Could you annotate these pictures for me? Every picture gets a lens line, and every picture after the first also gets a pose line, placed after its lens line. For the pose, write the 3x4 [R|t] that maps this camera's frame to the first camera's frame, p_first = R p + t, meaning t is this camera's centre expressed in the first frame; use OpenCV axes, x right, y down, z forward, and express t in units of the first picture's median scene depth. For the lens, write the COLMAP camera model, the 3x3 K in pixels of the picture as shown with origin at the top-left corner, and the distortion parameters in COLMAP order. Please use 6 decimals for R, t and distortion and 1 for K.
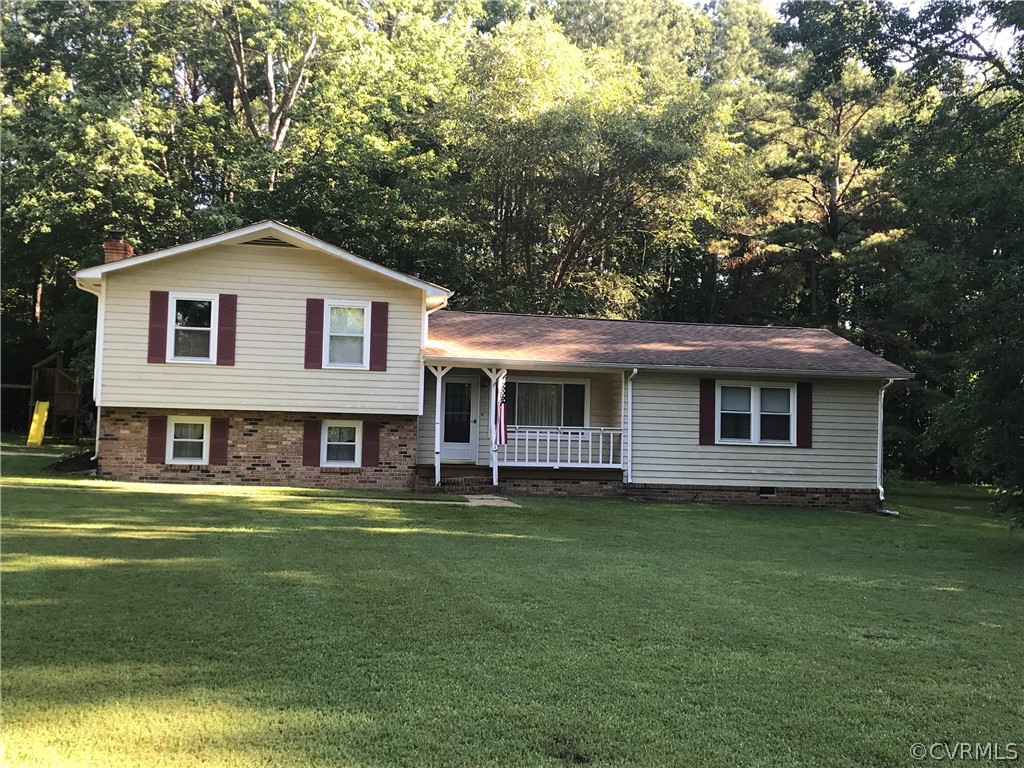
lens RADIAL K [[1189.0, 0, 512.1], [0, 1189.0, 381.5], [0, 0, 1]] dist [0.029231, 0.000000]
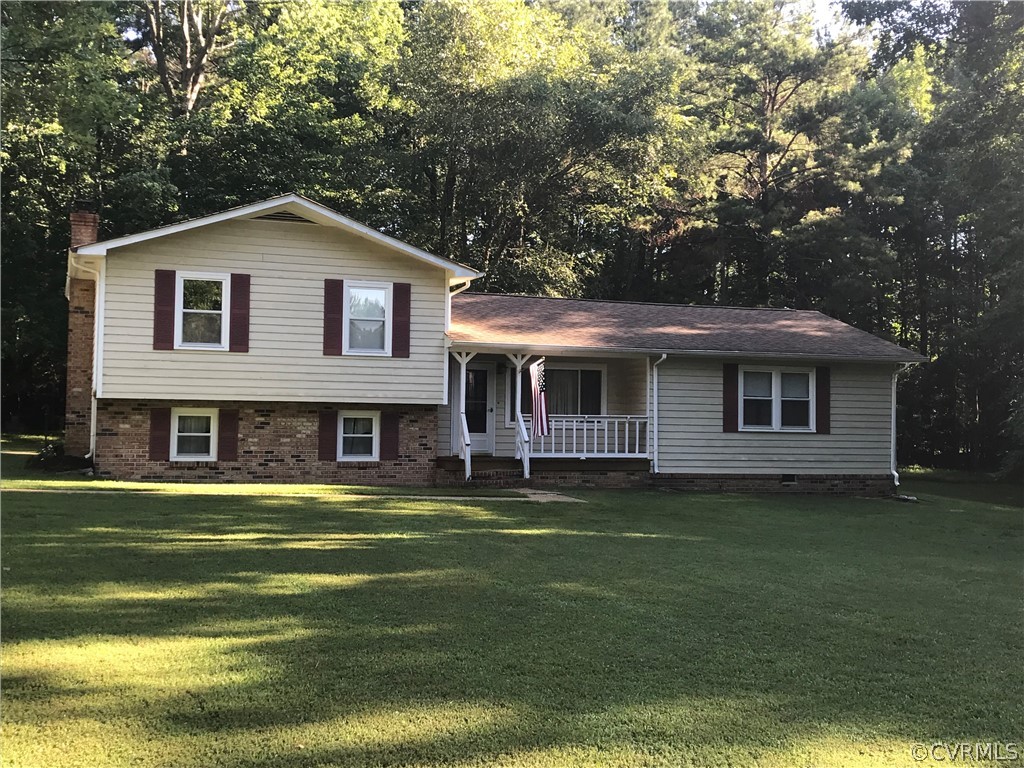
lens RADIAL K [[1258.1, 0, 511.9], [0, 1258.1, 386.4], [0, 0, 1]] dist [0.030903, 0.000000]
pose [[0.988867, -0.006895, 0.148645, -0.164505], [0.003594, 0.999741, 0.022469, -0.007581], [-0.148761, -0.021685, 0.988635, 0.014724]]
